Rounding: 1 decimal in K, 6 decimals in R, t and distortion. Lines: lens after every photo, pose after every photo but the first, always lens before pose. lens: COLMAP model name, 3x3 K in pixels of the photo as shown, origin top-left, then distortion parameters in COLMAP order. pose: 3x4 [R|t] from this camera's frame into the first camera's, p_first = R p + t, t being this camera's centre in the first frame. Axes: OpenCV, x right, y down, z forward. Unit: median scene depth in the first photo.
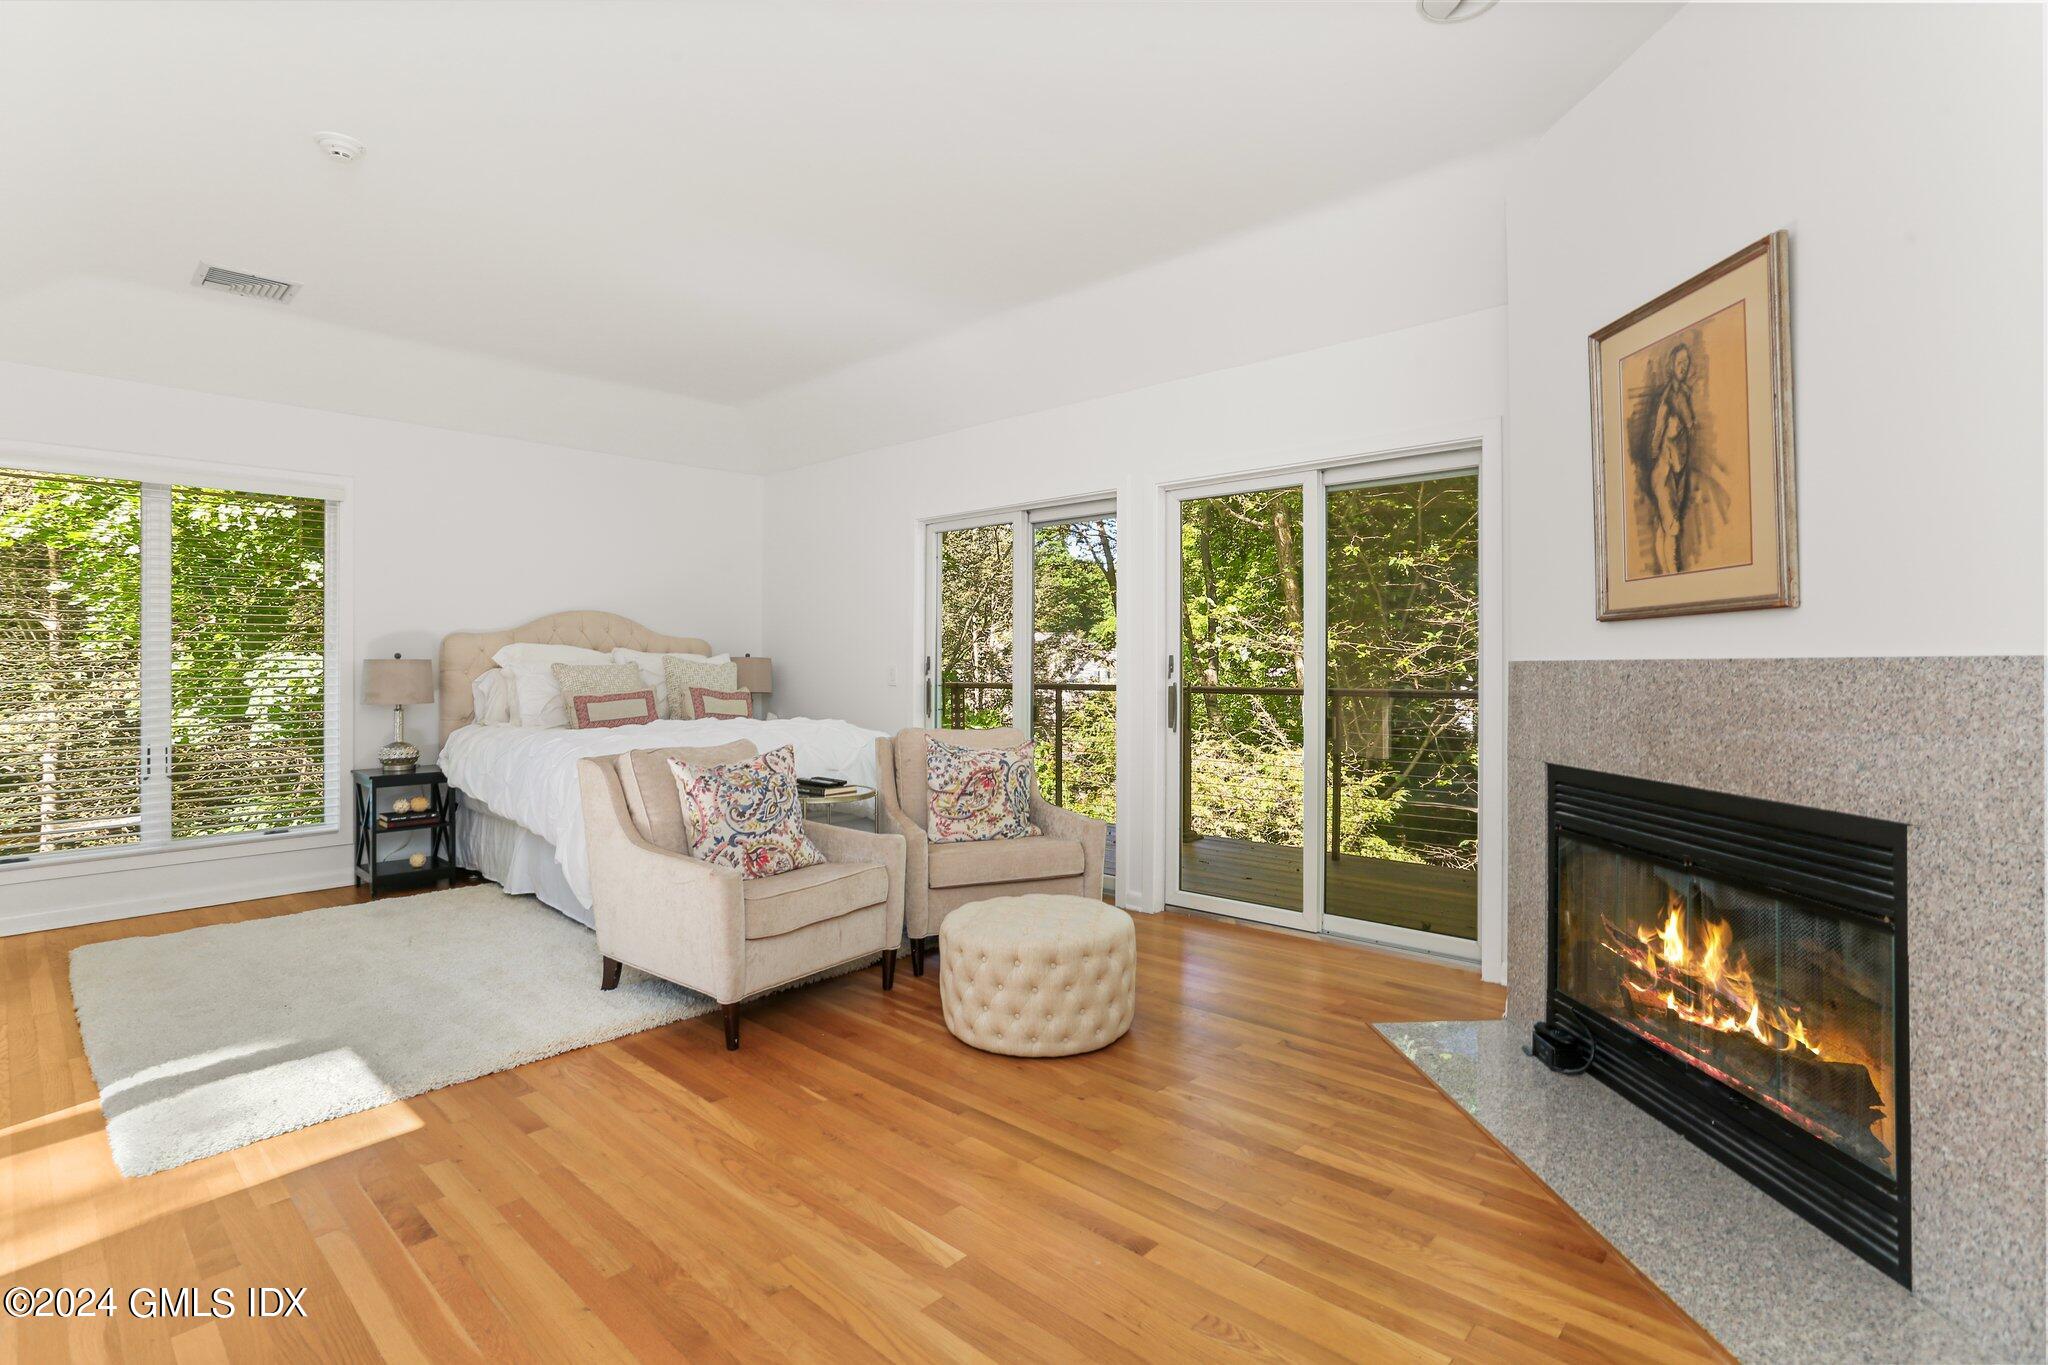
lens RADIAL K [[969.5, 0, 1024.0], [0, 969.5, 682.5], [0, 0, 1]] dist [-0.036521, 0.000130]
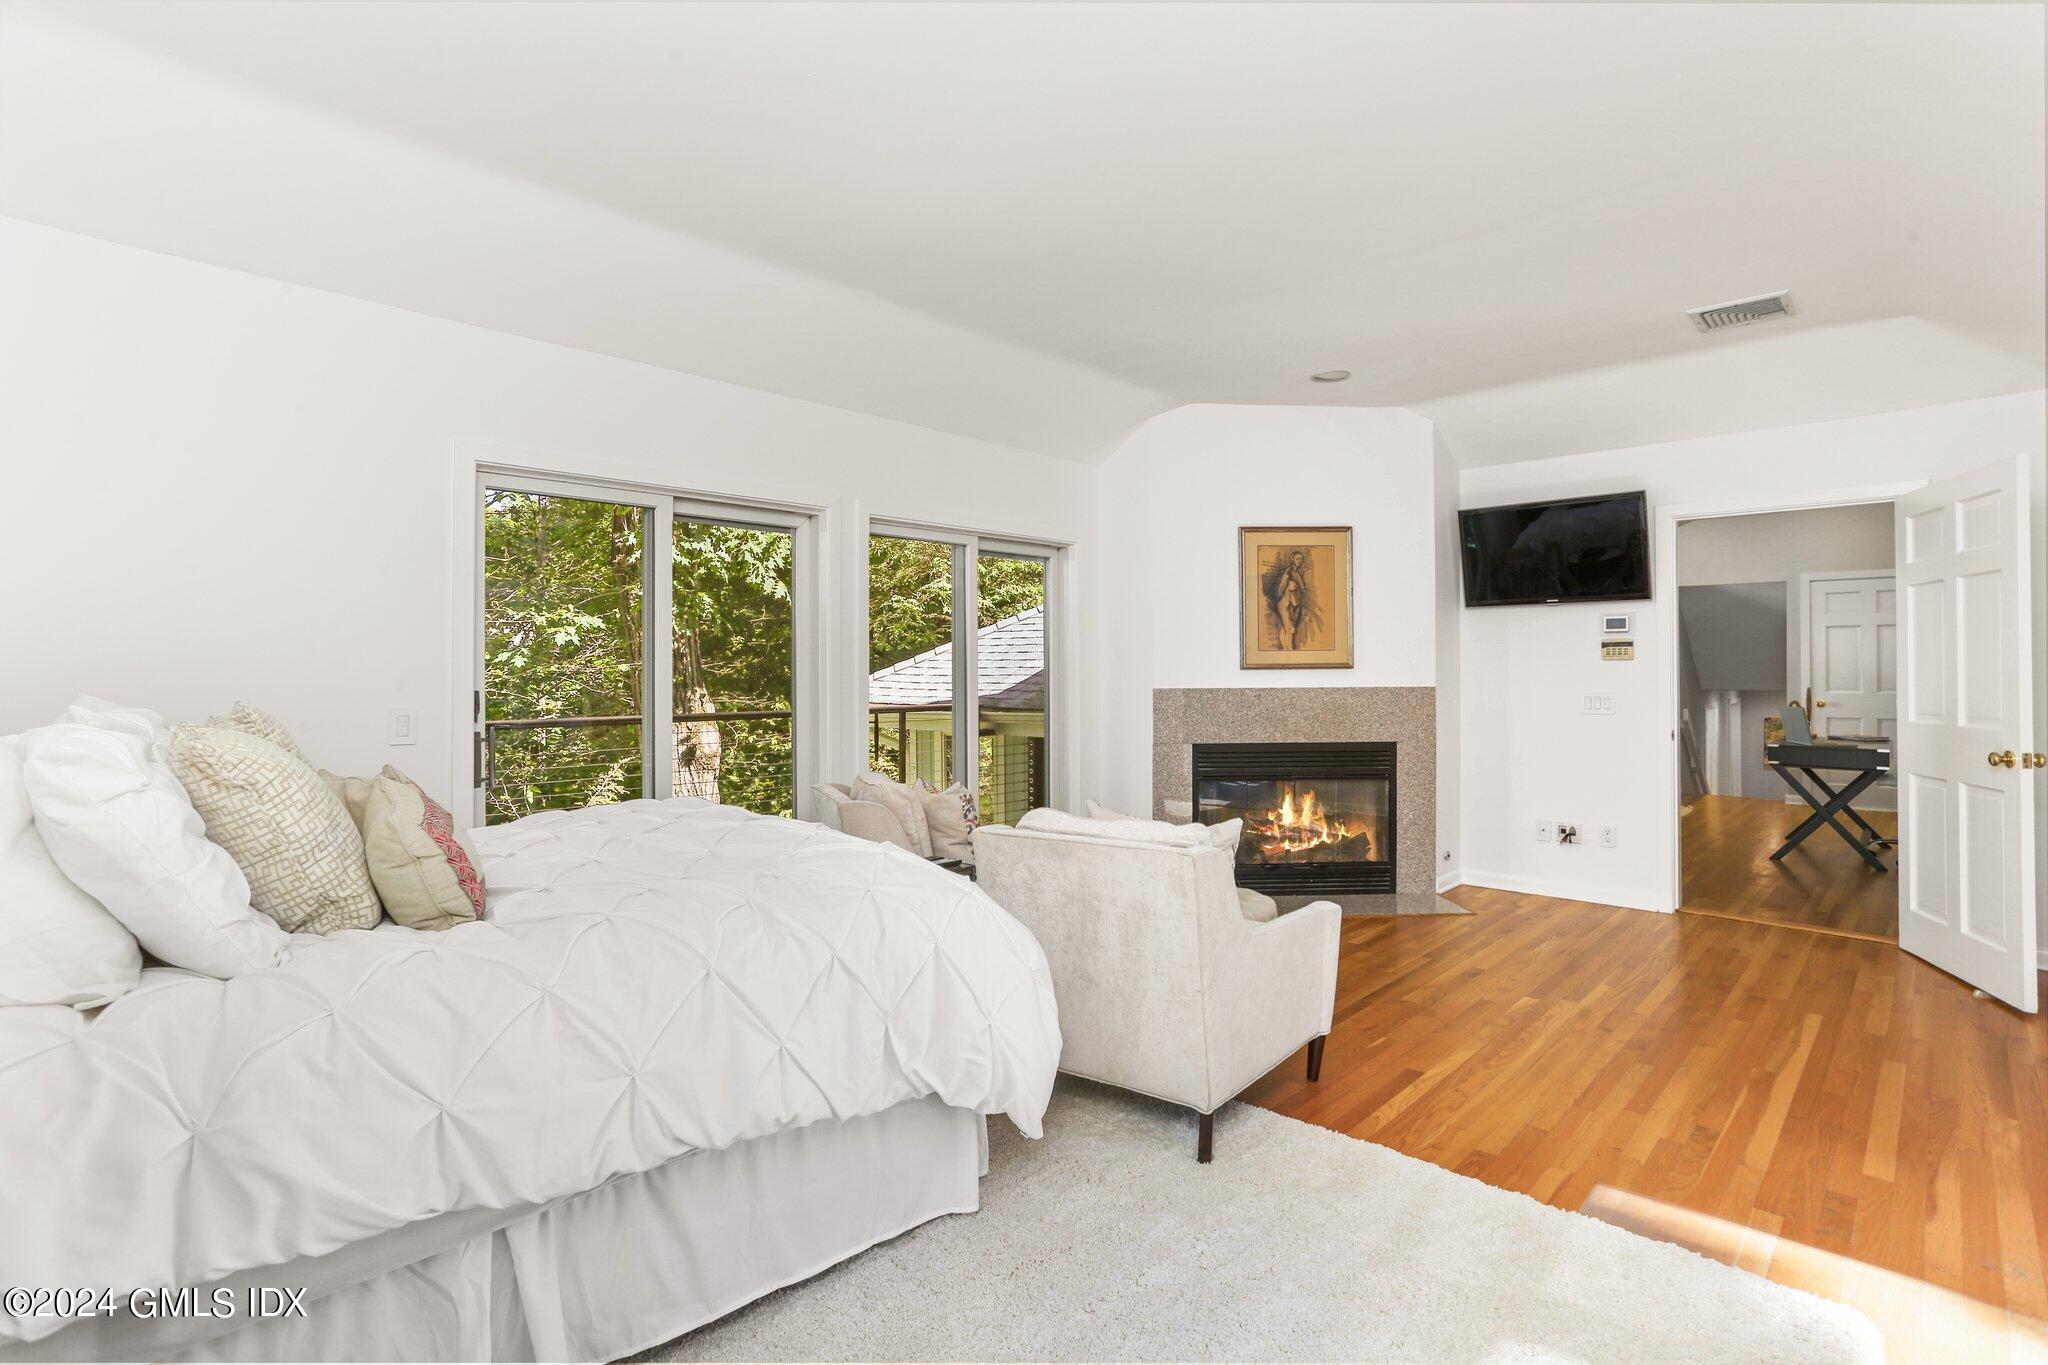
lens RADIAL K [[989.4, 0, 1023.0], [0, 989.4, 671.8], [0, 0, 1]] dist [-0.043035, -0.000151]
pose [[0.018013, 0.018988, 0.999657, -1.677614], [0.030786, 0.999335, -0.019537, -0.036600], [-0.999364, 0.031127, 0.017417, 1.605162]]
